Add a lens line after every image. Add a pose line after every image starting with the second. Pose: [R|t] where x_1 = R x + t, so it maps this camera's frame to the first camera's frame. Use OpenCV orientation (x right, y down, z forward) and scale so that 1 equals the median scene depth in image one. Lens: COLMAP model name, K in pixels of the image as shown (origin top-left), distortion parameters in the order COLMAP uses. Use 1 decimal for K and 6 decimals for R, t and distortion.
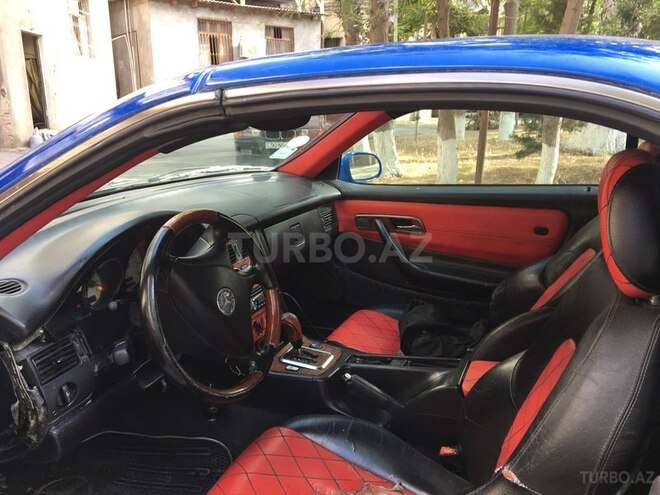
lens RADIAL K [[565.0, 0, 331.4], [0, 565.0, 248.2], [0, 0, 1]] dist [0.018409, -0.009719]
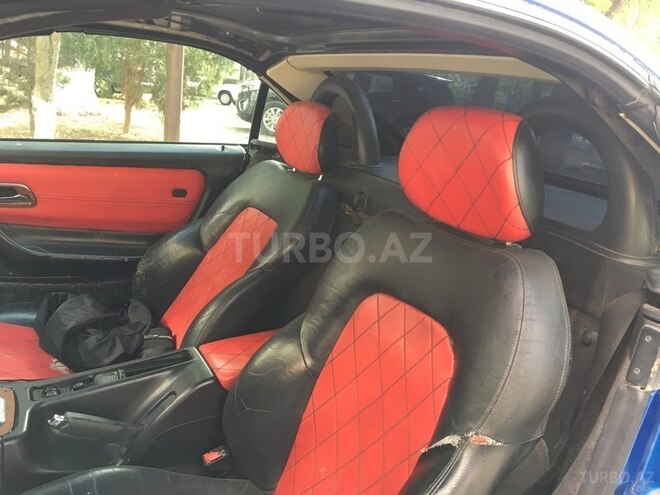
lens RADIAL K [[565.0, 0, 330.3], [0, 565.0, 246.8], [0, 0, 1]] dist [0.018409, -0.009719]
pose [[0.578755, -0.133615, 0.804481, -0.247096], [0.074269, 0.991023, 0.111167, -0.027840], [-0.812112, -0.004590, 0.583483, 0.261797]]
